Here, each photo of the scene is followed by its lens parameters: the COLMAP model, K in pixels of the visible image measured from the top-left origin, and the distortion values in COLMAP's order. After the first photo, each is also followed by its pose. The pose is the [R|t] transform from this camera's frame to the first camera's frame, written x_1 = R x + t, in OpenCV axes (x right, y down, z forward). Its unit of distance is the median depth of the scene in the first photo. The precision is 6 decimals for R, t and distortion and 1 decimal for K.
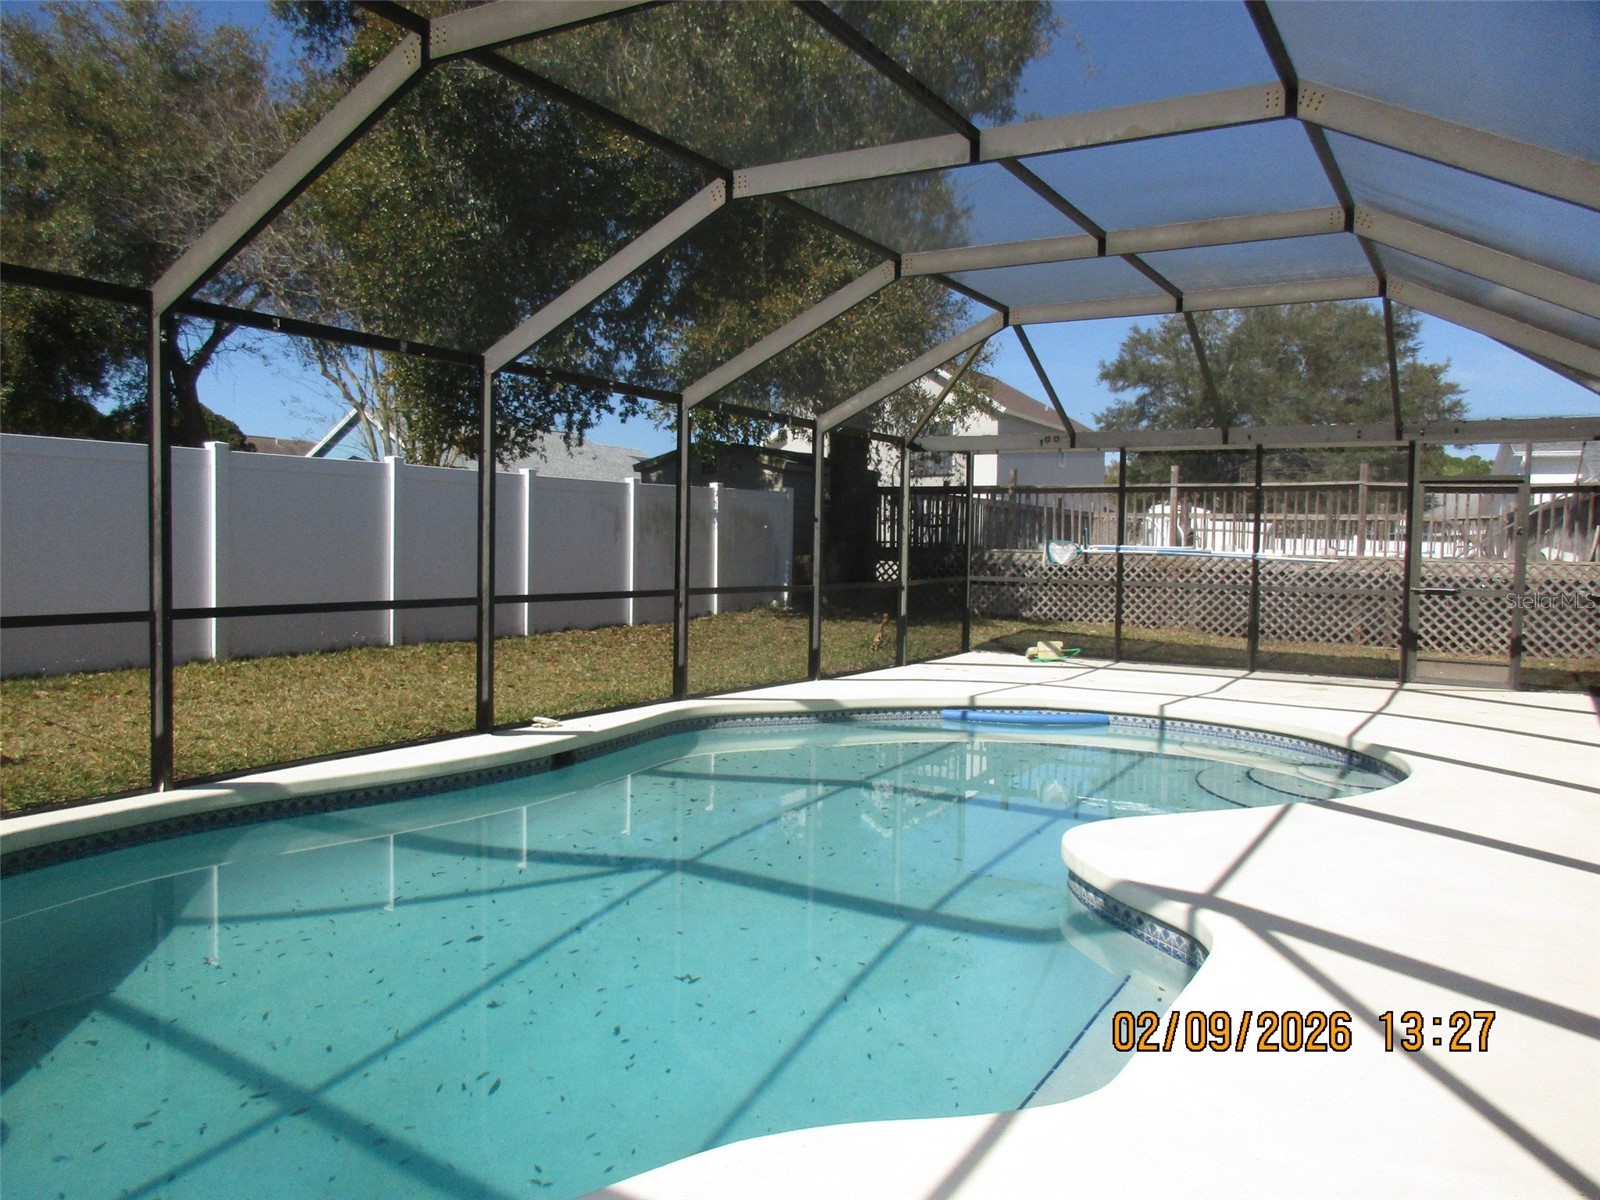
lens RADIAL K [[1195.0, 0, 811.9], [0, 1195.0, 595.9], [0, 0, 1]] dist [0.003203, -0.010897]
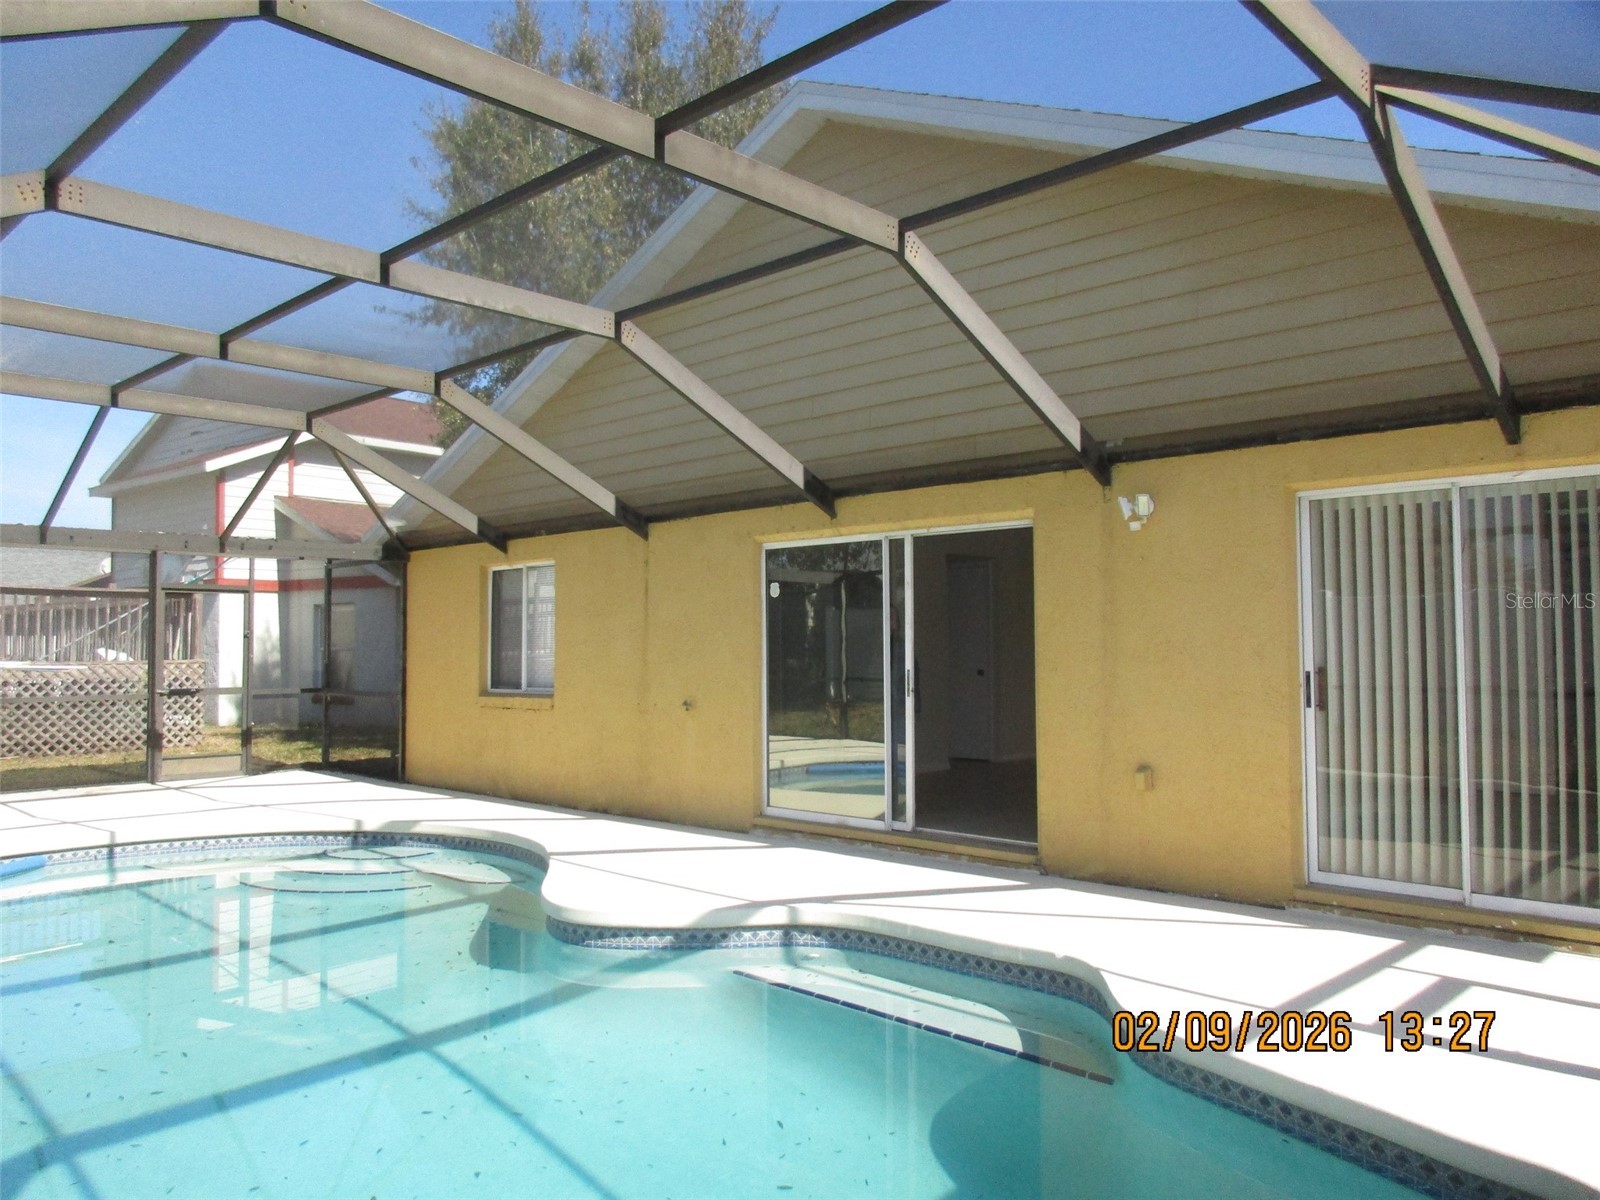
lens RADIAL K [[1195.0, 0, 811.9], [0, 1195.0, 595.9], [0, 0, 1]] dist [0.003203, -0.010897]
pose [[0.231558, 0.017549, 0.972663, -0.371278], [0.058879, 0.997752, -0.032018, -0.021145], [-0.971038, 0.064683, 0.230004, 0.207637]]
